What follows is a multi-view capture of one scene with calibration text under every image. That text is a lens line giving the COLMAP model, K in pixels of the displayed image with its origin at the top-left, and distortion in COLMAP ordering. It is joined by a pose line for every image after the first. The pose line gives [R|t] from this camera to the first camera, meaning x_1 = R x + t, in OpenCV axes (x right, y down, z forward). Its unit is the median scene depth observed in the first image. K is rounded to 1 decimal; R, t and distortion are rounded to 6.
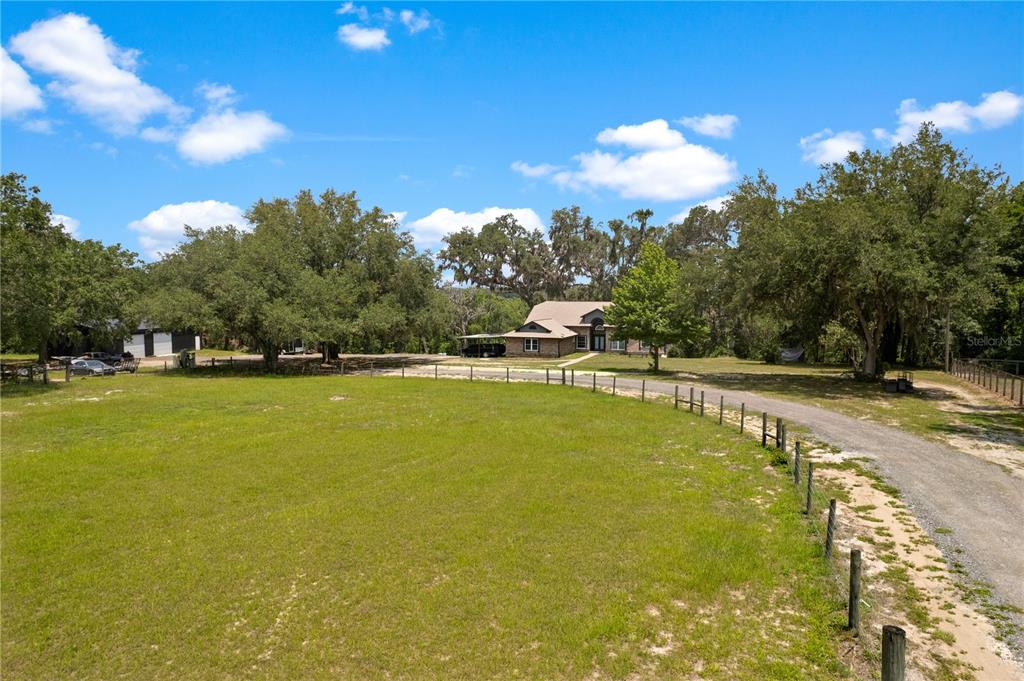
lens RADIAL K [[647.7, 0, 509.8], [0, 647.7, 337.6], [0, 0, 1]] dist [-0.022178, 0.001193]
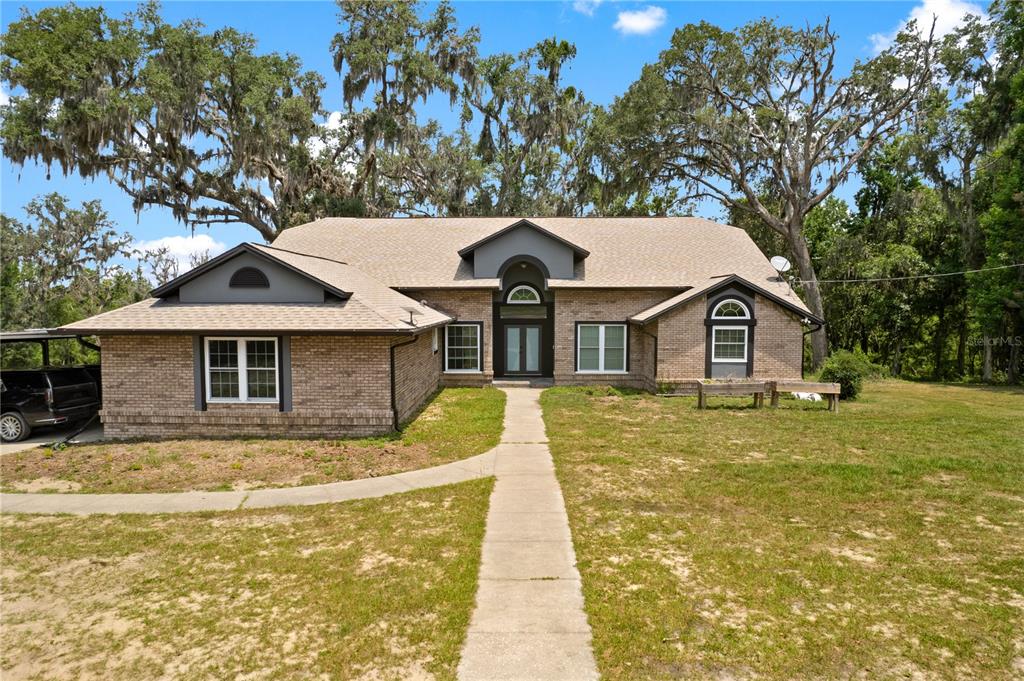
lens RADIAL K [[647.7, 0, 513.9], [0, 647.7, 342.8], [0, 0, 1]] dist [-0.022178, 0.001193]
pose [[0.946734, -0.023022, 0.321192, 0.044275], [0.022644, 0.999732, 0.004913, 0.003919], [-0.321219, 0.002622, 0.947001, 0.737767]]
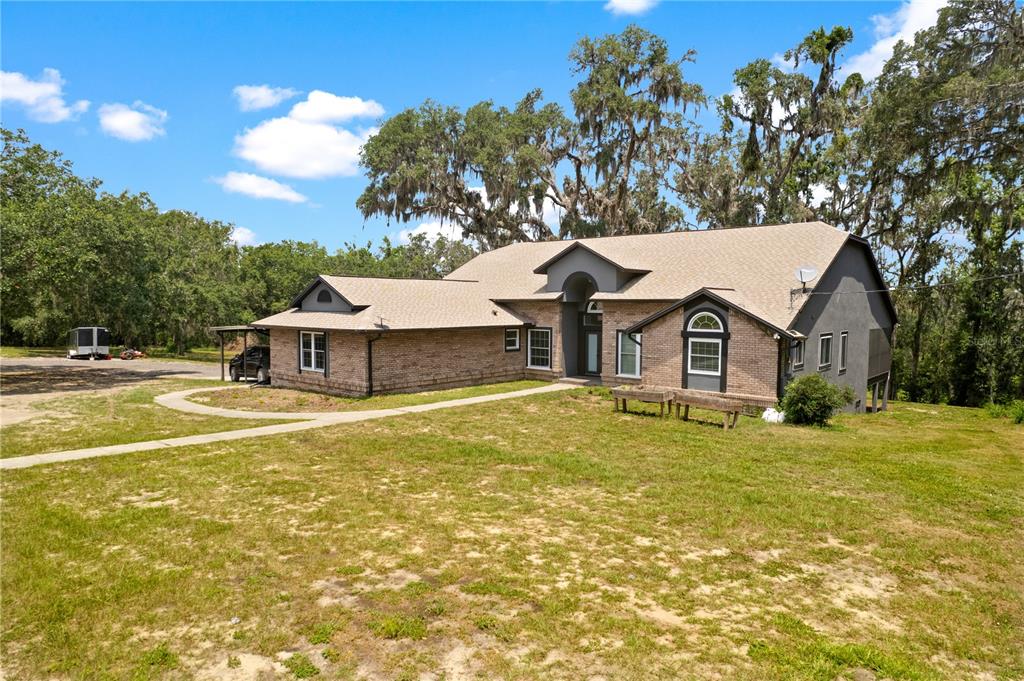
lens RADIAL K [[647.7, 0, 518.5], [0, 647.7, 339.2], [0, 0, 1]] dist [-0.022178, 0.001193]
pose [[0.929081, 0.022359, -0.369201, 0.223368], [-0.025697, 0.999661, -0.004126, 0.003681], [0.368983, 0.013321, 0.929341, 0.687822]]
